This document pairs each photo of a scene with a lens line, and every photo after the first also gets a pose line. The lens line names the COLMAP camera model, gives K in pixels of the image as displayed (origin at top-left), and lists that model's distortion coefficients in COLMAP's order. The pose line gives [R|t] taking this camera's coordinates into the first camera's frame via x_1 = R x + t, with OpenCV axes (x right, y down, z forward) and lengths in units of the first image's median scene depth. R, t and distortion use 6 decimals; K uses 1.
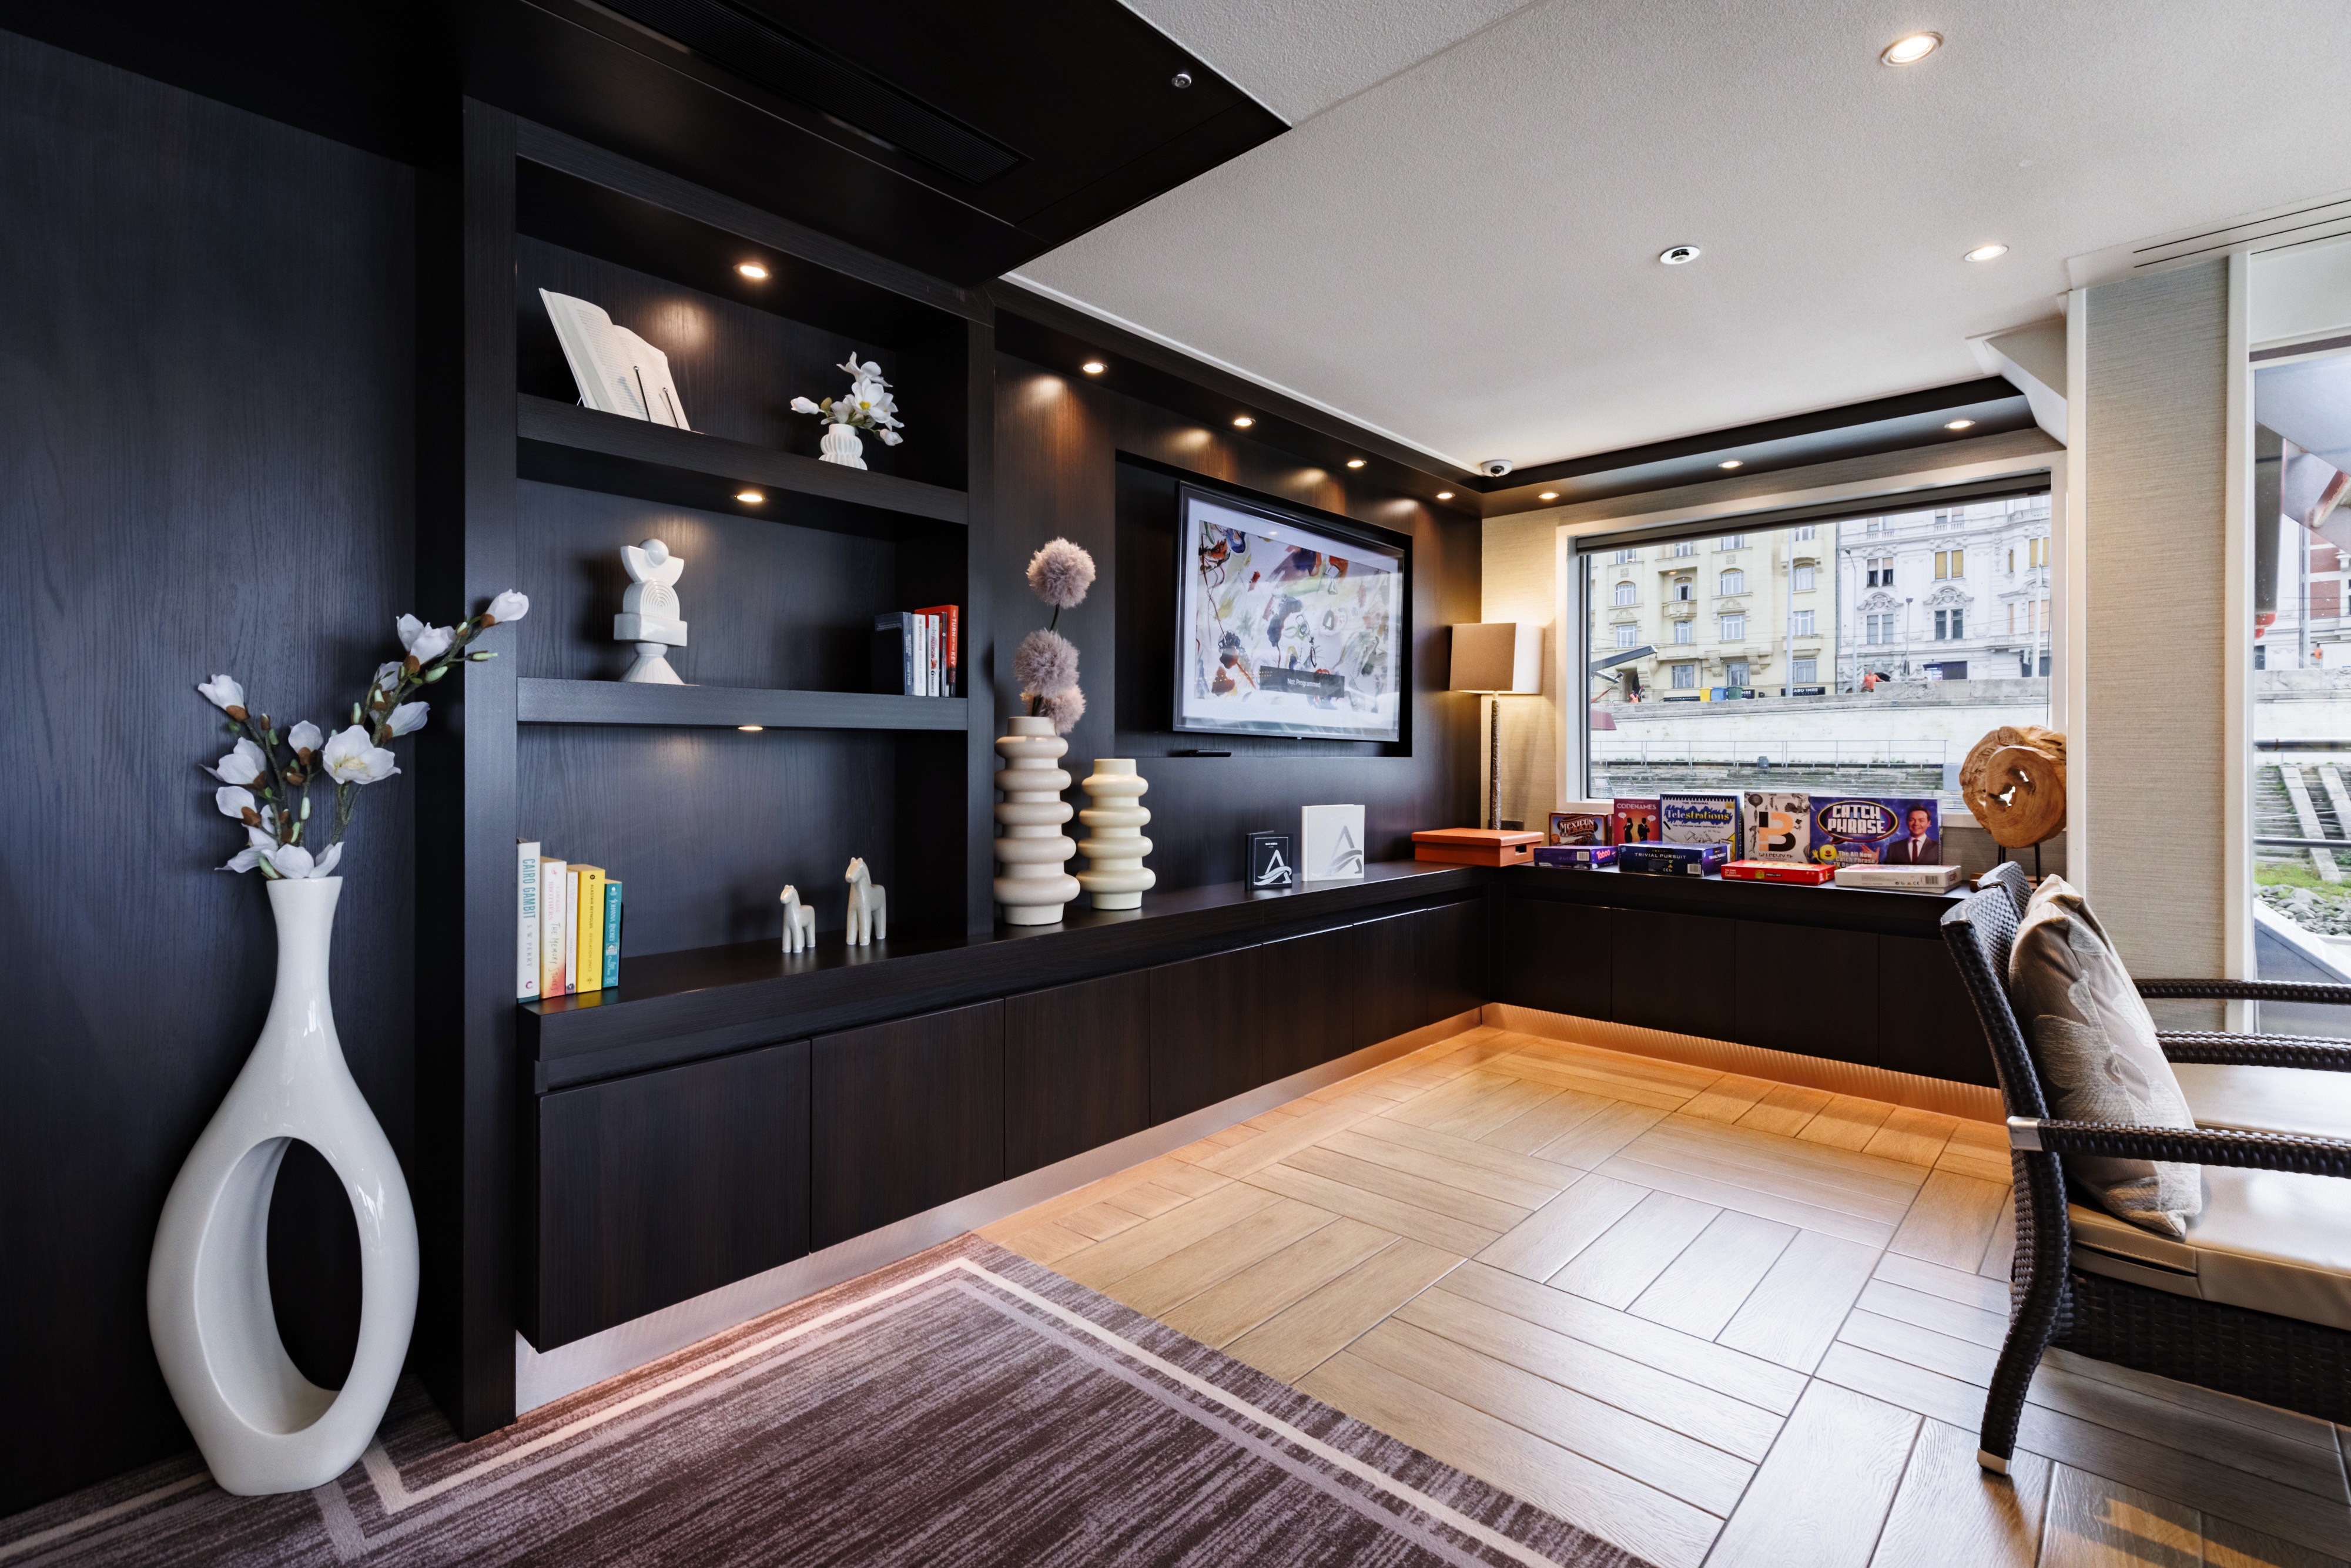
lens RADIAL K [[1046.5, 0, 1159.2], [0, 1046.5, 773.2], [0, 0, 1]] dist [0.016374, 0.000405]
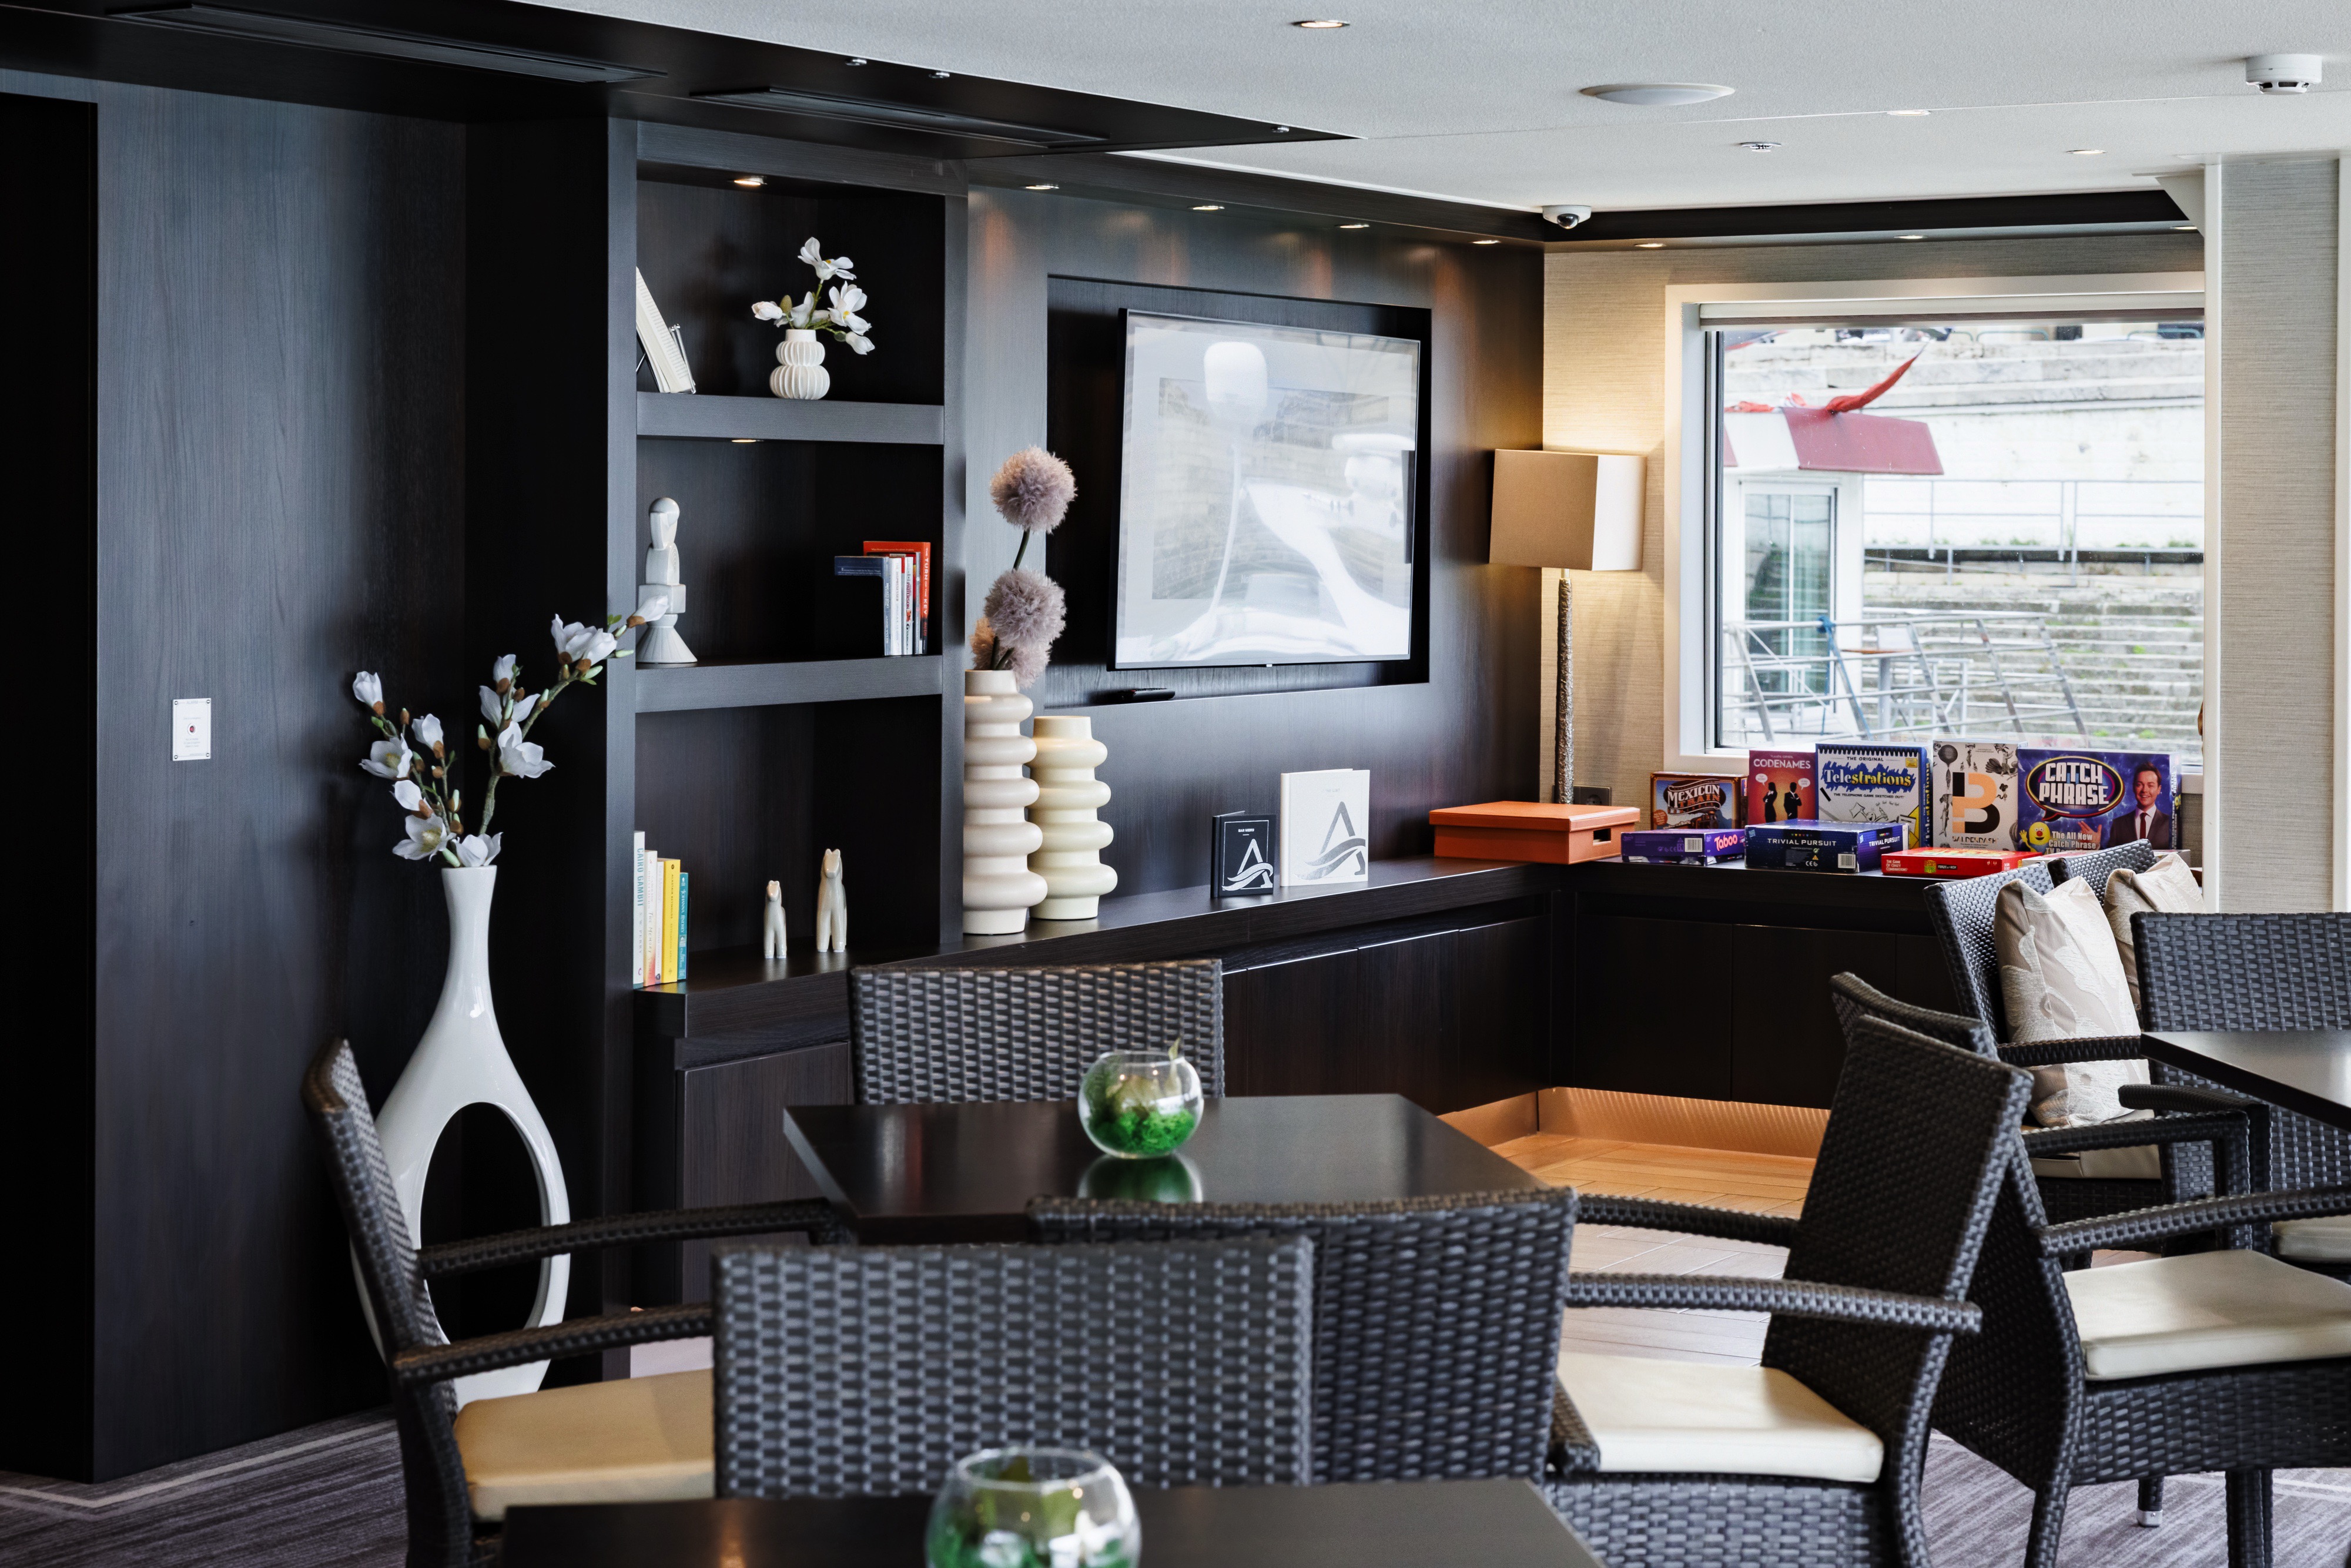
lens RADIAL K [[4163.8, 0, 1176.4], [0, 4163.8, 776.0], [0, 0, 1]] dist [-0.058613, 0.000000]
pose [[0.977871, -0.008544, 0.209033, -0.501086], [-0.001893, 0.998763, 0.049681, -0.101864], [-0.209199, -0.048978, 0.976646, -1.629810]]
